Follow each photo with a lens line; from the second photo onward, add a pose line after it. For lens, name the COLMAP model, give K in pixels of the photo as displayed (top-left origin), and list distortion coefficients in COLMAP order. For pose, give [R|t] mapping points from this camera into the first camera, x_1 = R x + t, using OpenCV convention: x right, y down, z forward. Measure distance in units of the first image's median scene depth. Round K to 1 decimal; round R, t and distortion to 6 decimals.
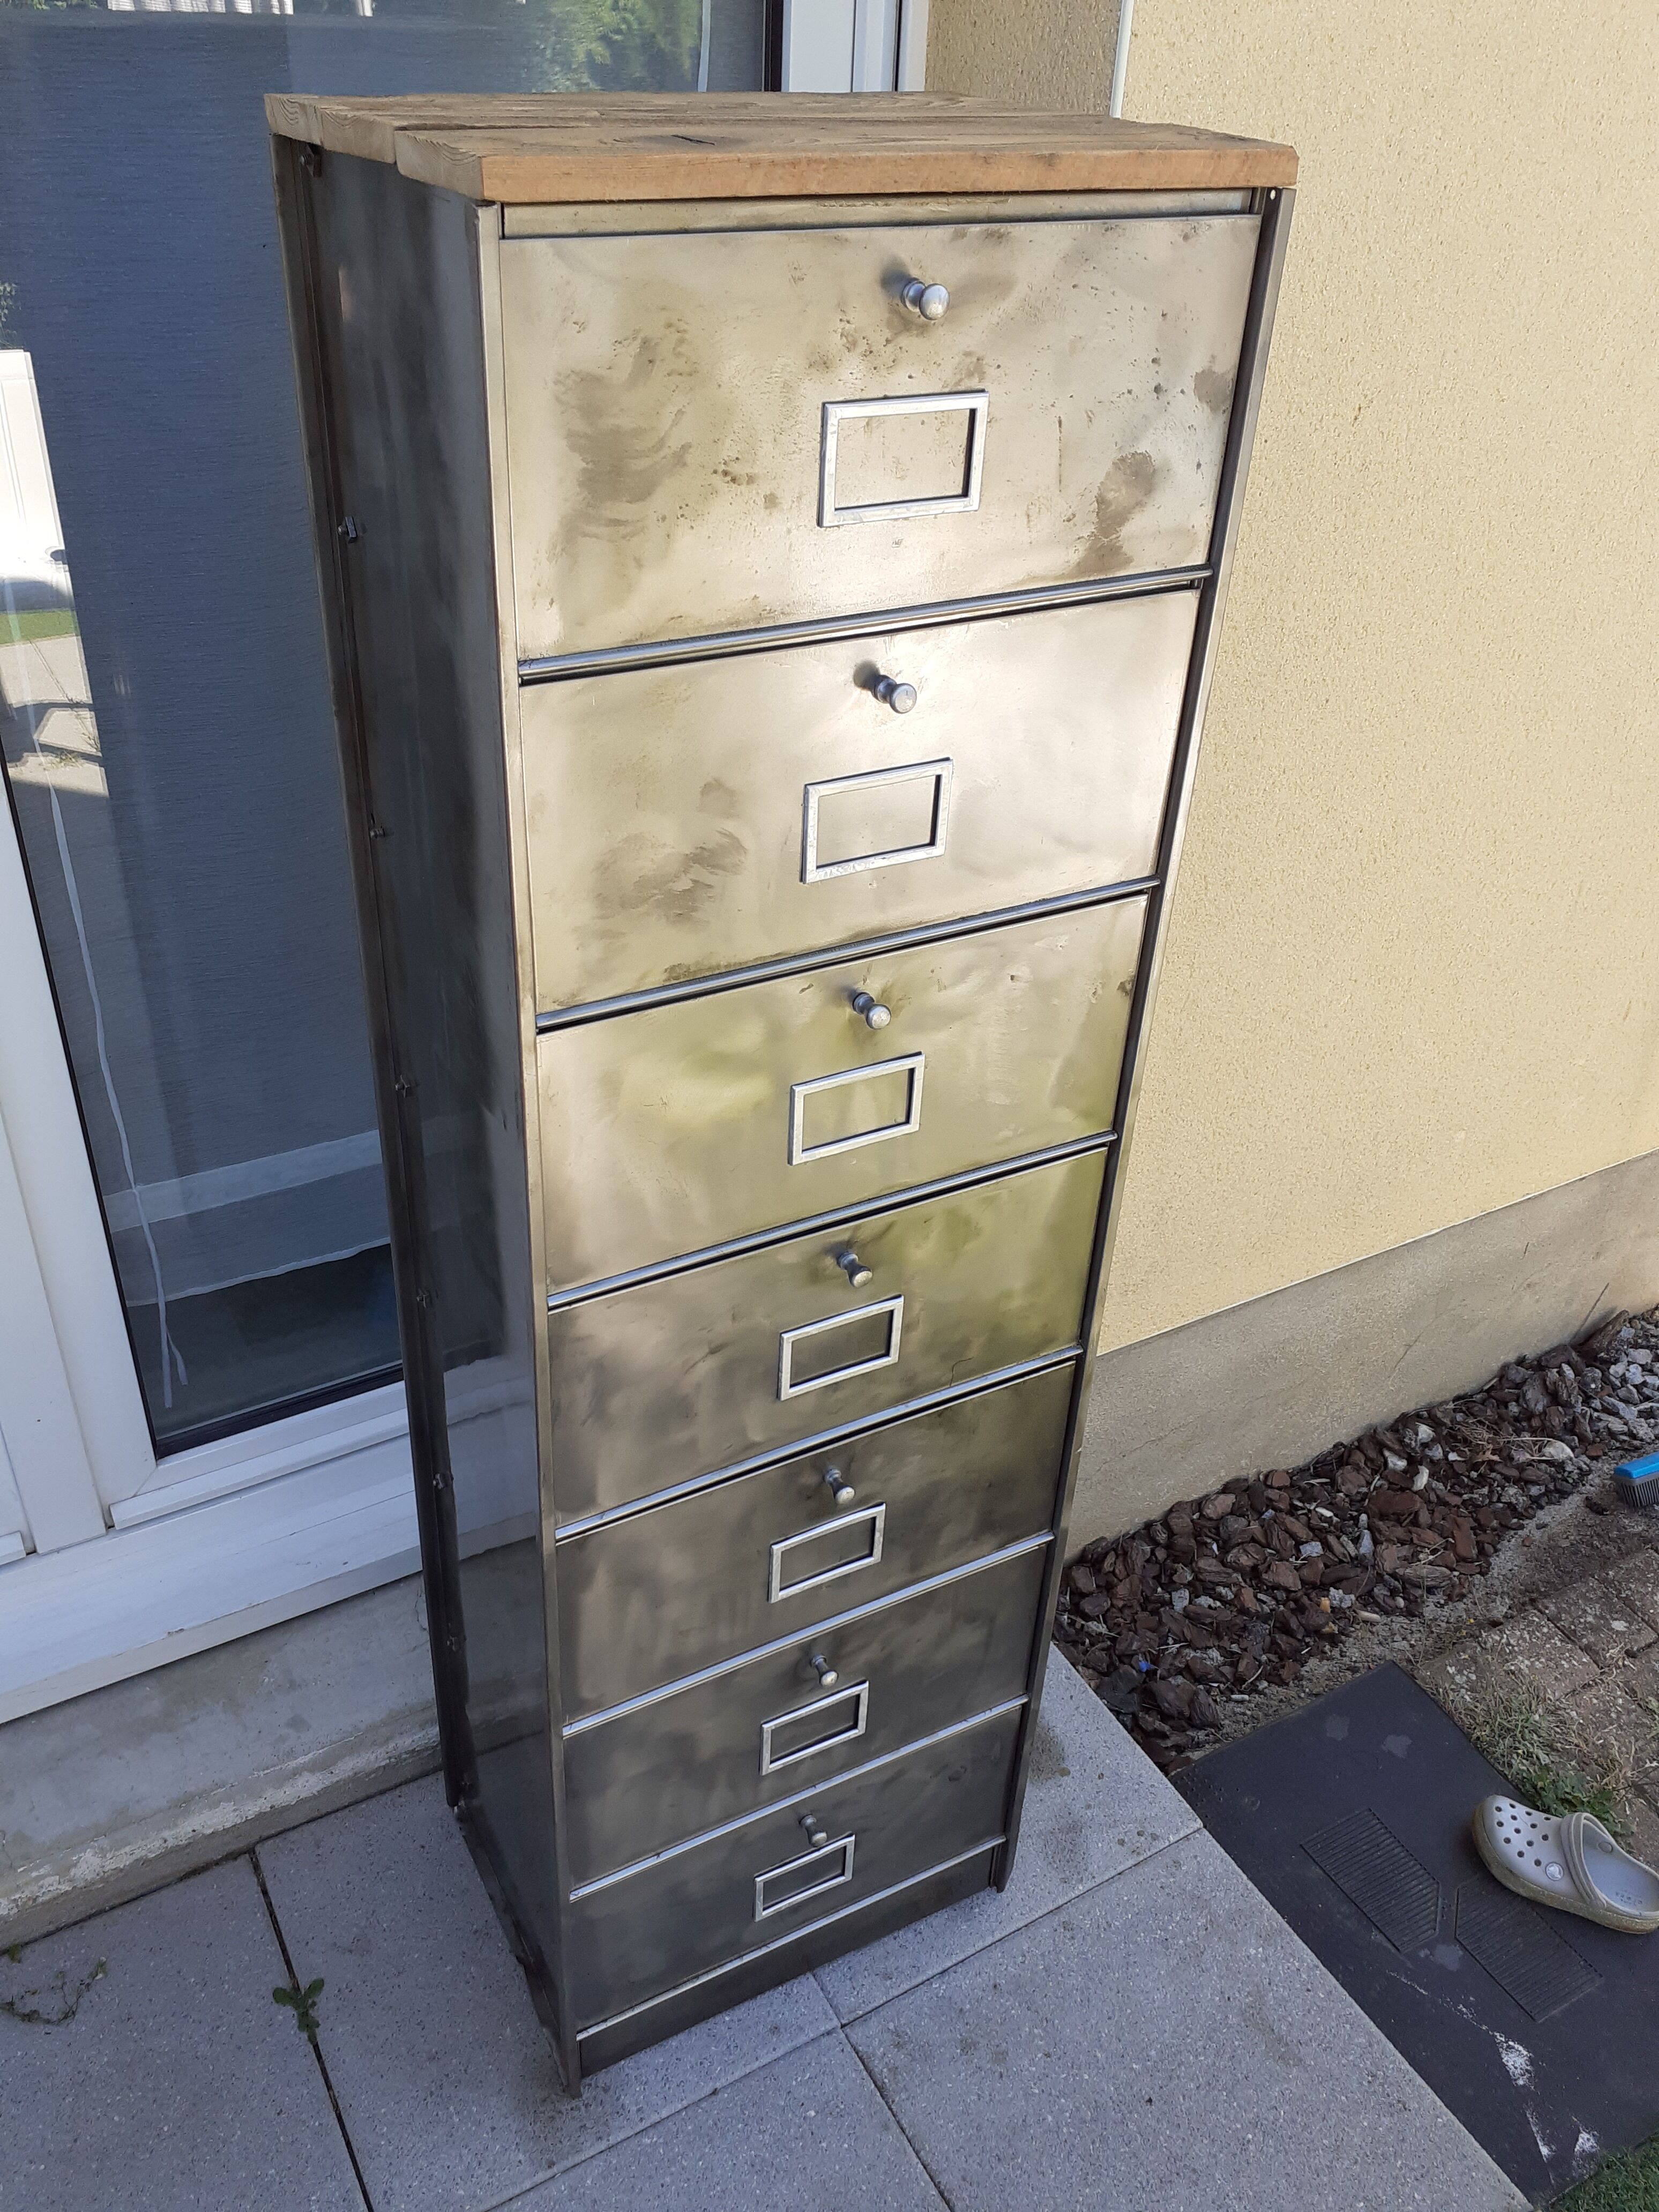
lens RADIAL K [[1832.9, 0, 794.3], [0, 1832.9, 1084.3], [0, 0, 1]] dist [0.012002, -0.024651]
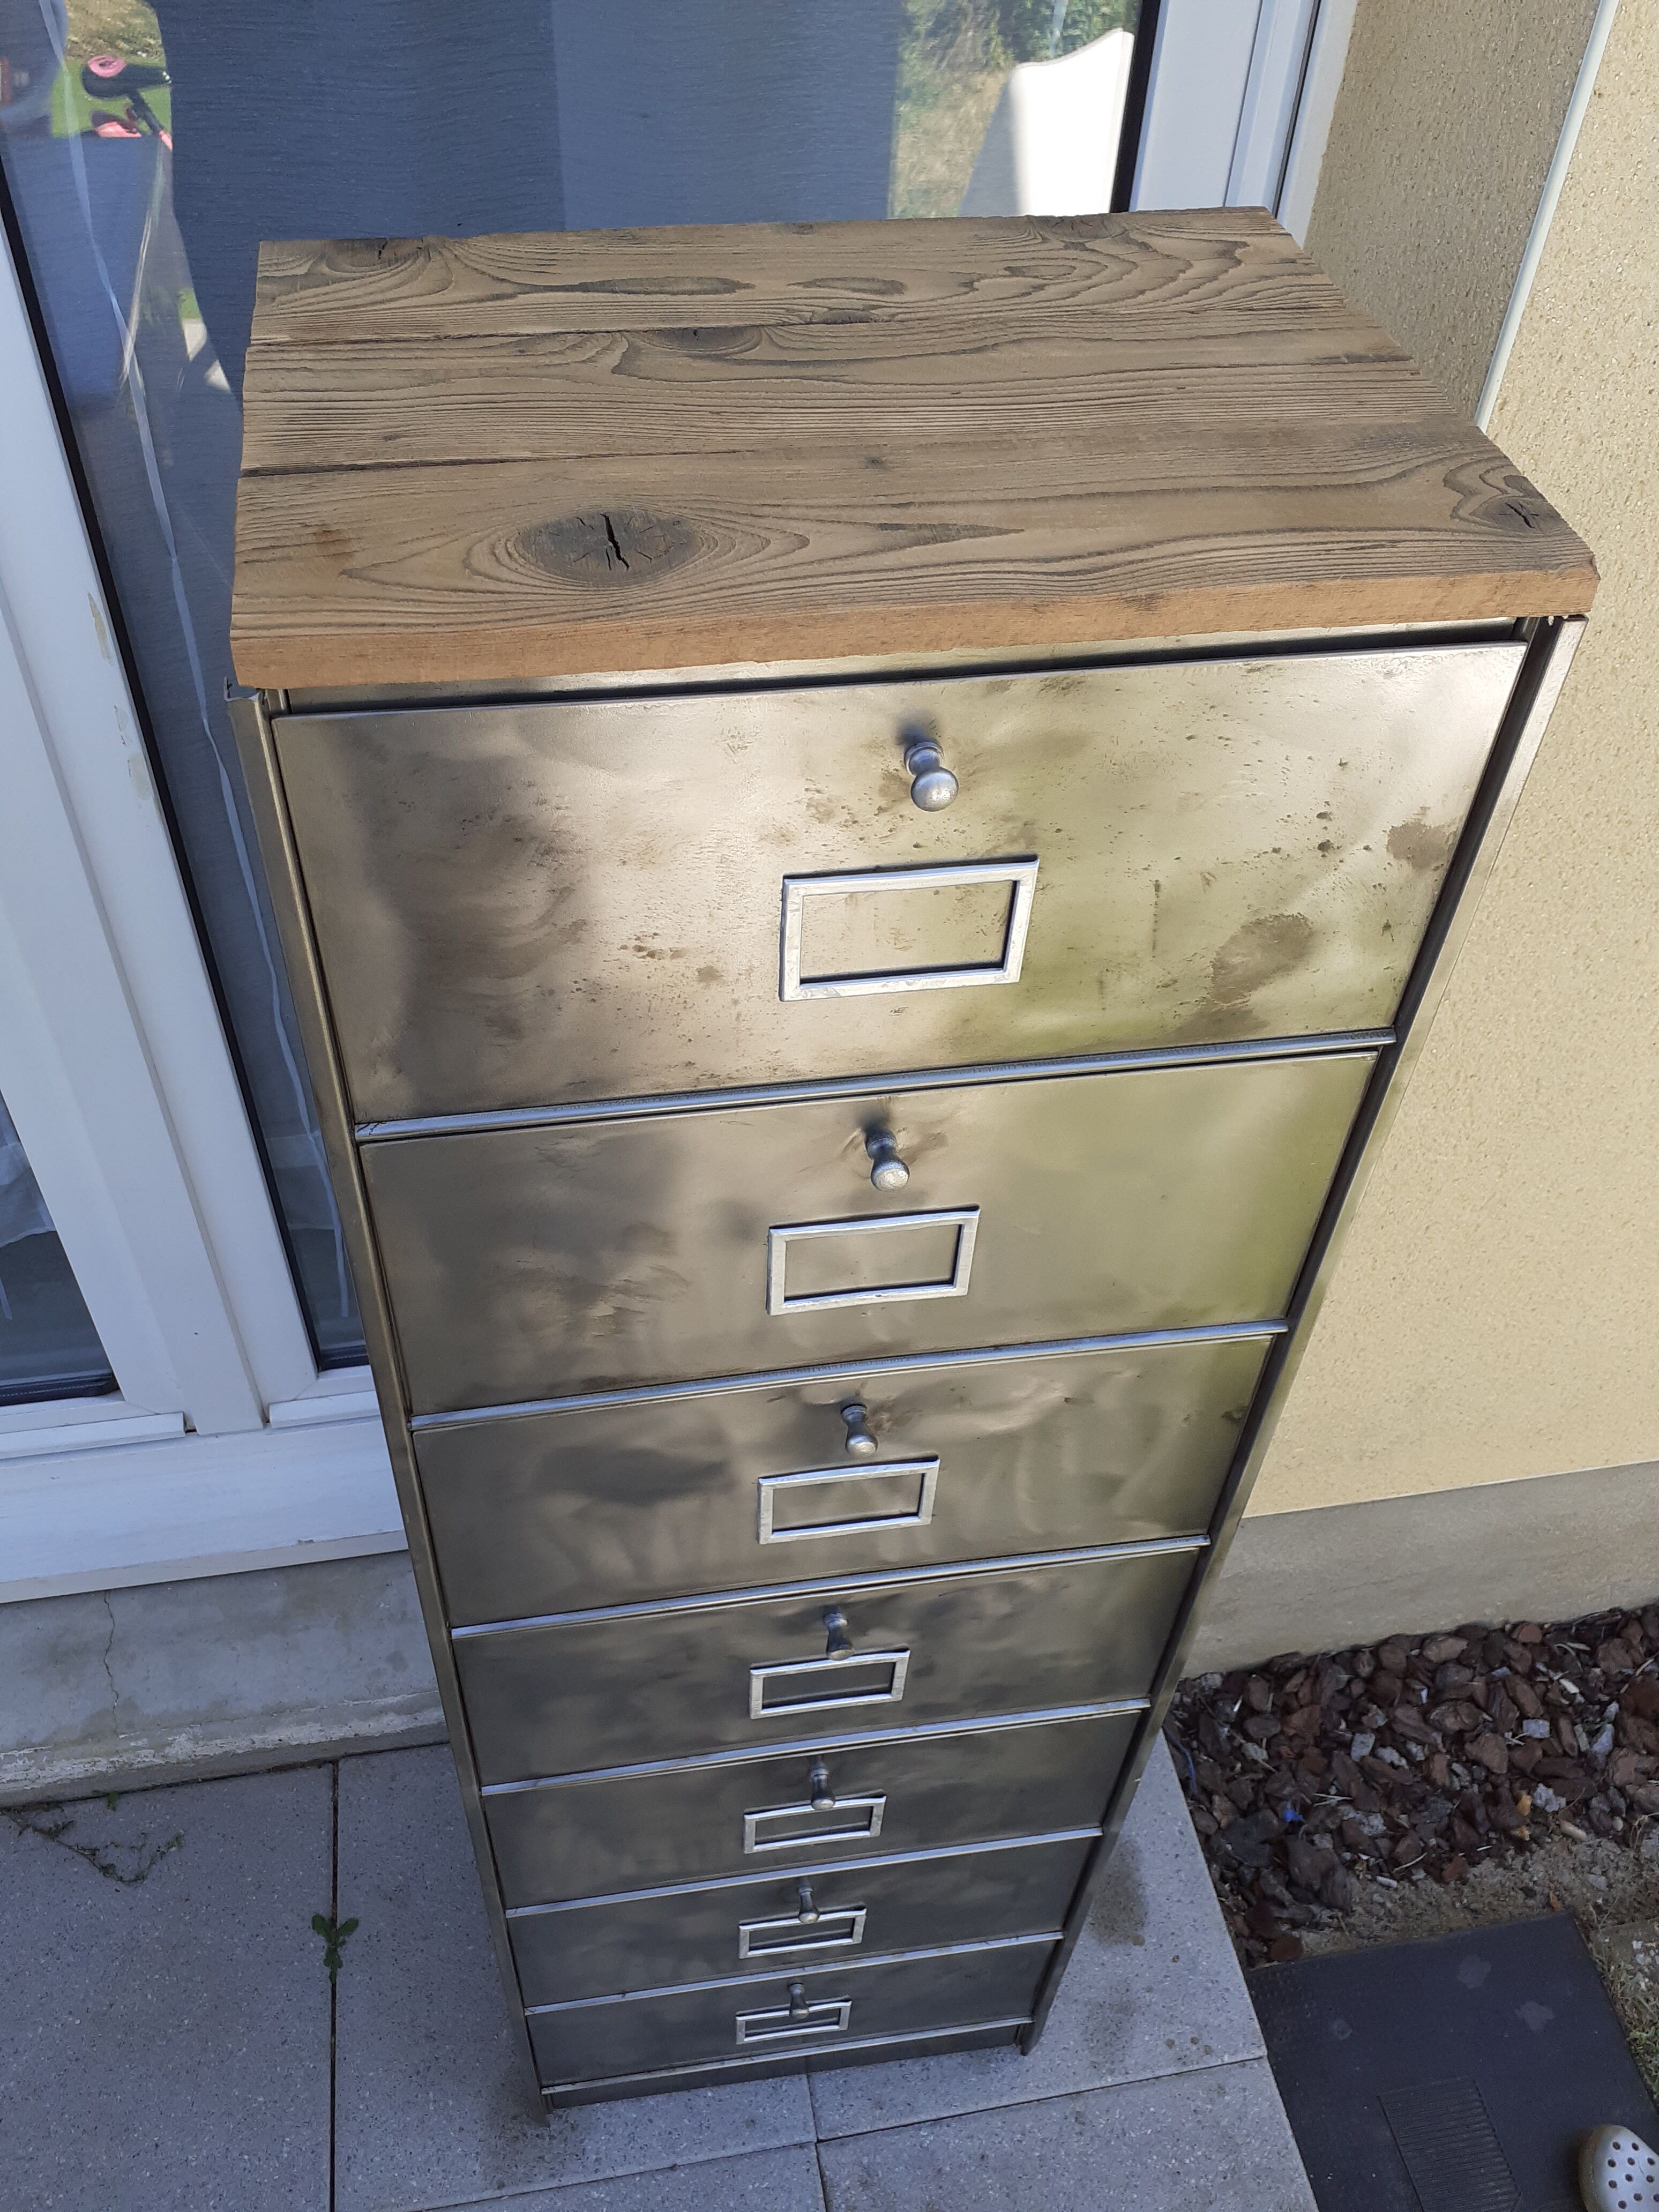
lens RADIAL K [[1832.9, 0, 808.4], [0, 1832.9, 1046.1], [0, 0, 1]] dist [0.012002, -0.024651]
pose [[0.941842, 0.229365, -0.245614, 0.124491], [-0.173963, 0.958086, 0.227616, -0.265725], [0.287526, -0.171651, 0.942266, 0.166075]]
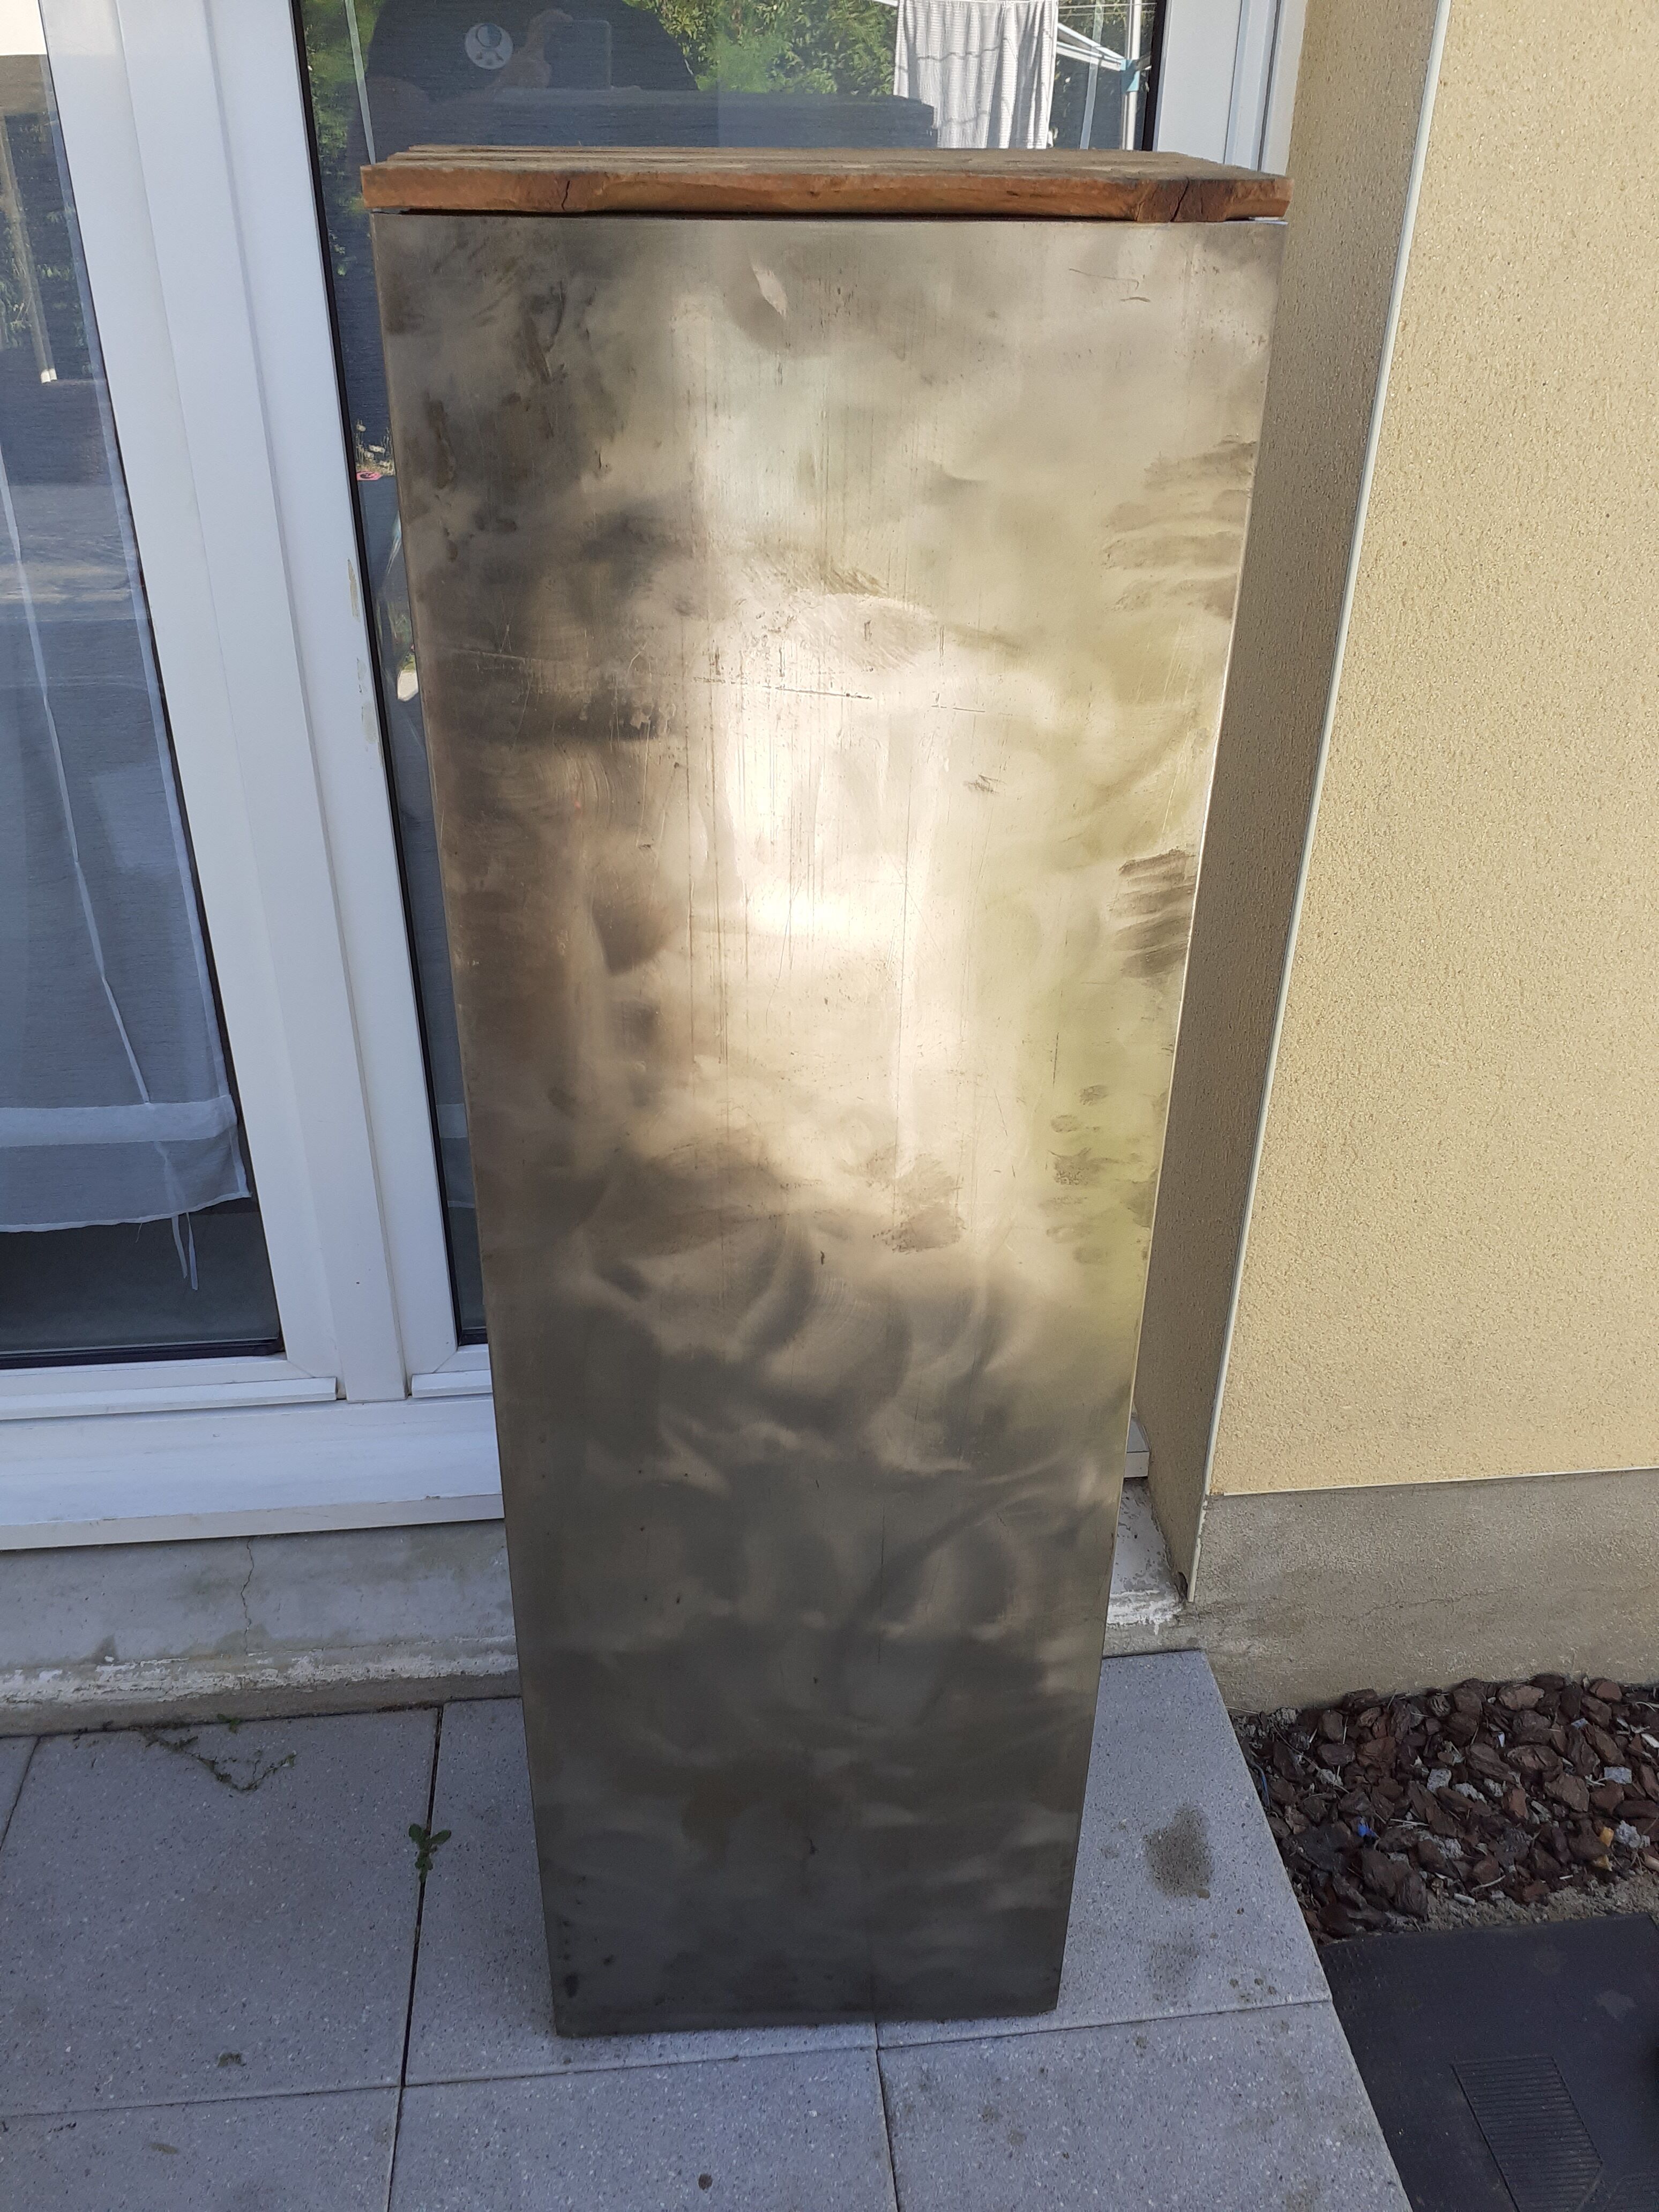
lens RADIAL K [[1832.9, 0, 808.5], [0, 1832.9, 1086.9], [0, 0, 1]] dist [0.012002, -0.024651]
pose [[0.910977, 0.174595, -0.373681, 0.264555], [-0.192706, 0.981191, -0.011346, 0.018764], [0.364671, 0.082347, 0.927488, 0.017885]]
